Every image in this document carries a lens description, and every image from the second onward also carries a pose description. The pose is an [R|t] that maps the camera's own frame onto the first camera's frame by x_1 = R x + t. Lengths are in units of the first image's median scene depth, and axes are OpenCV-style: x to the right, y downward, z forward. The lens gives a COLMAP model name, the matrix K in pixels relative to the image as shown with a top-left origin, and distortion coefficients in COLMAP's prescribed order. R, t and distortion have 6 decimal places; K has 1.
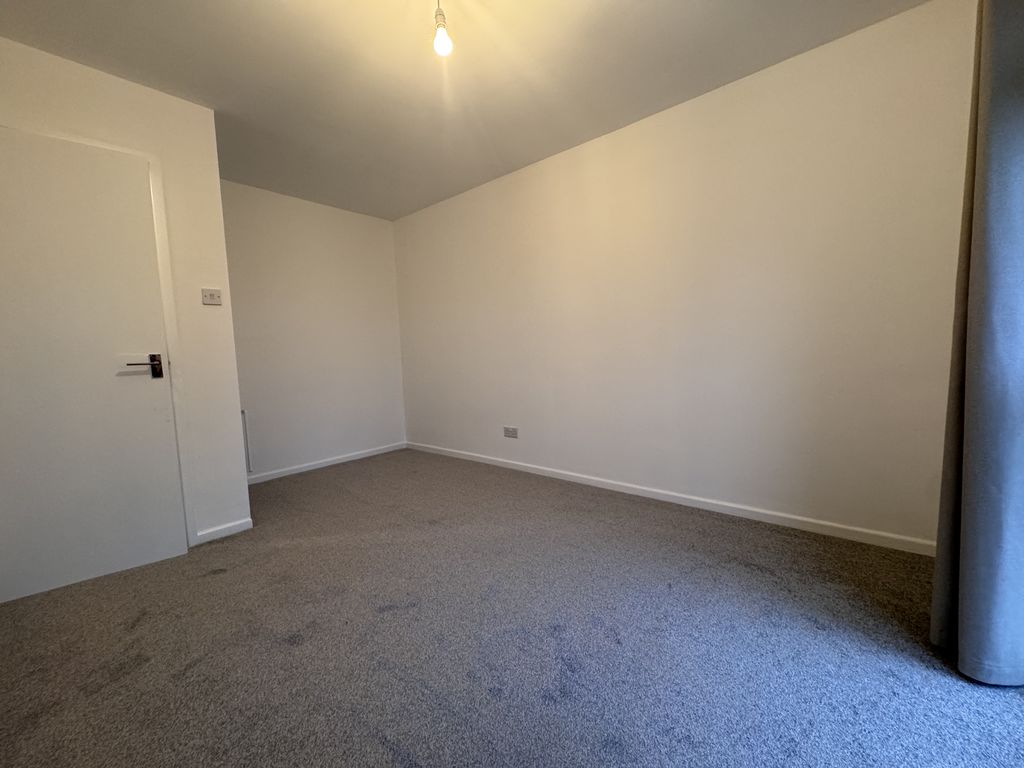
lens RADIAL K [[405.4, 0, 517.8], [0, 405.4, 382.5], [0, 0, 1]] dist [-0.000520, -0.000388]
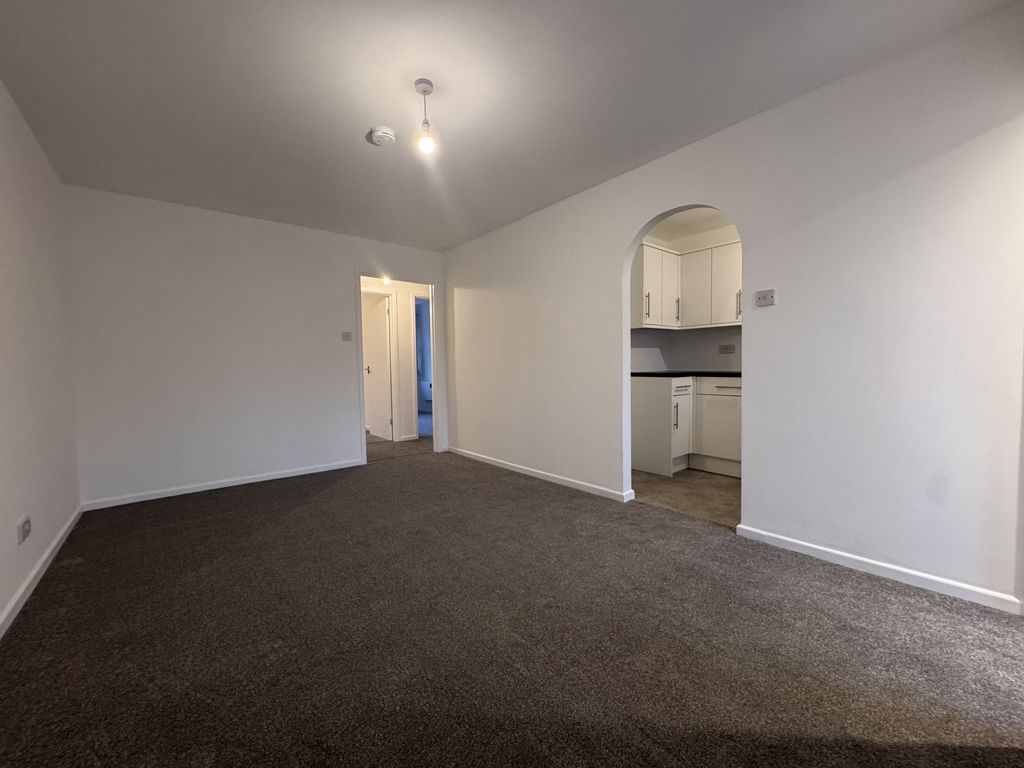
lens RADIAL K [[405.4, 0, 508.1], [0, 405.4, 385.7], [0, 0, 1]] dist [-0.000520, -0.000388]
pose [[0.981223, 0.032460, -0.190128, 0.180450], [-0.038685, 0.998827, -0.029118, 0.008247], [0.188959, 0.035926, 0.981328, -0.131824]]
